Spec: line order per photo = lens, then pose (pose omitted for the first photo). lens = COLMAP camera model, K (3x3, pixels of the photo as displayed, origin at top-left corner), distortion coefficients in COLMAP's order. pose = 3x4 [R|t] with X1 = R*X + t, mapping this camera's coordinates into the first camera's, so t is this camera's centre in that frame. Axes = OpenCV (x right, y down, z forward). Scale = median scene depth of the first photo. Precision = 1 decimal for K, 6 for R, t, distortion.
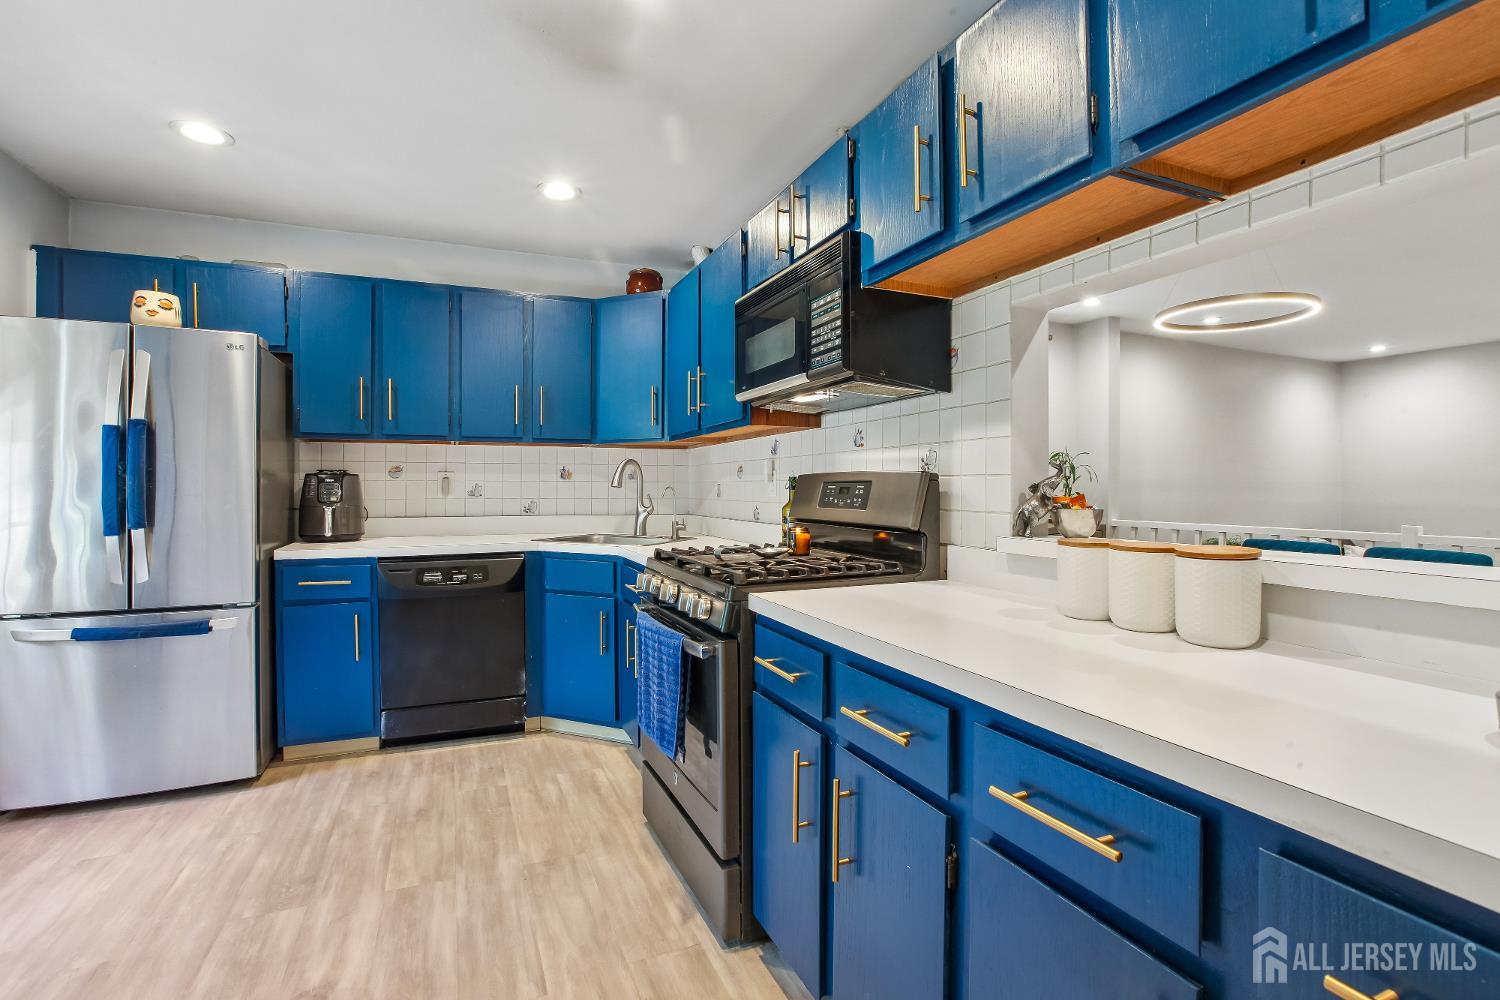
lens RADIAL K [[693.2, 0, 746.4], [0, 693.2, 481.5], [0, 0, 1]] dist [-0.052357, 0.018808]
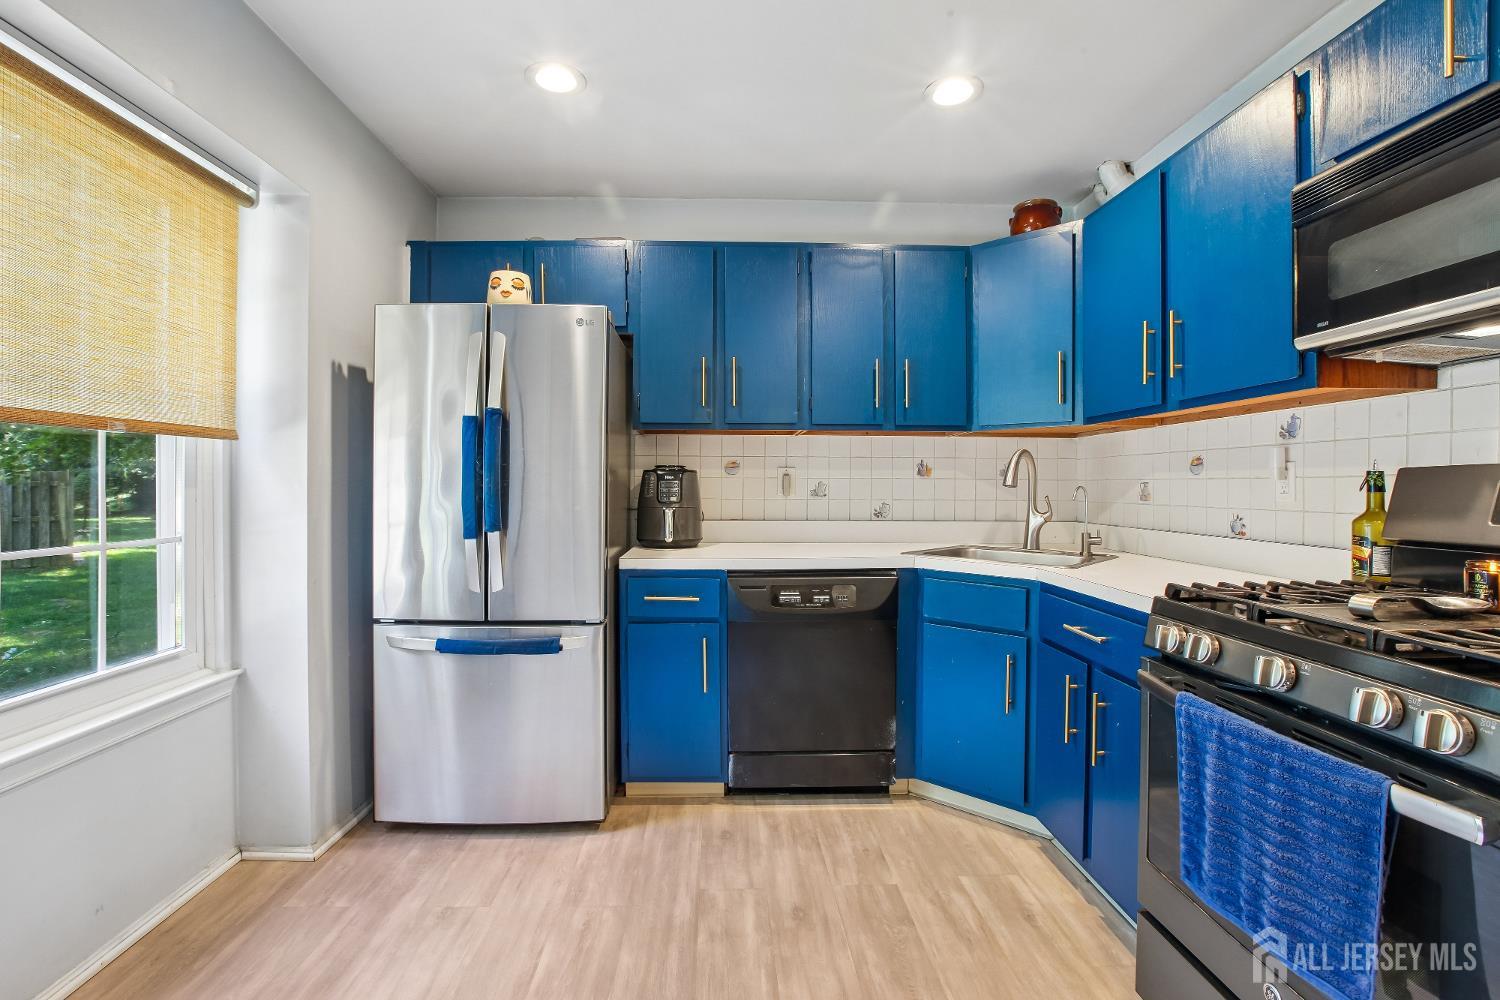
lens RADIAL K [[725.4, 0, 747.2], [0, 725.4, 474.3], [0, 0, 1]] dist [-0.094462, 0.074296]
pose [[0.928389, -0.001488, -0.371607, -0.202137], [-0.001190, 0.999975, -0.006977, 0.000788], [0.371608, 0.006920, 0.928364, 0.203901]]
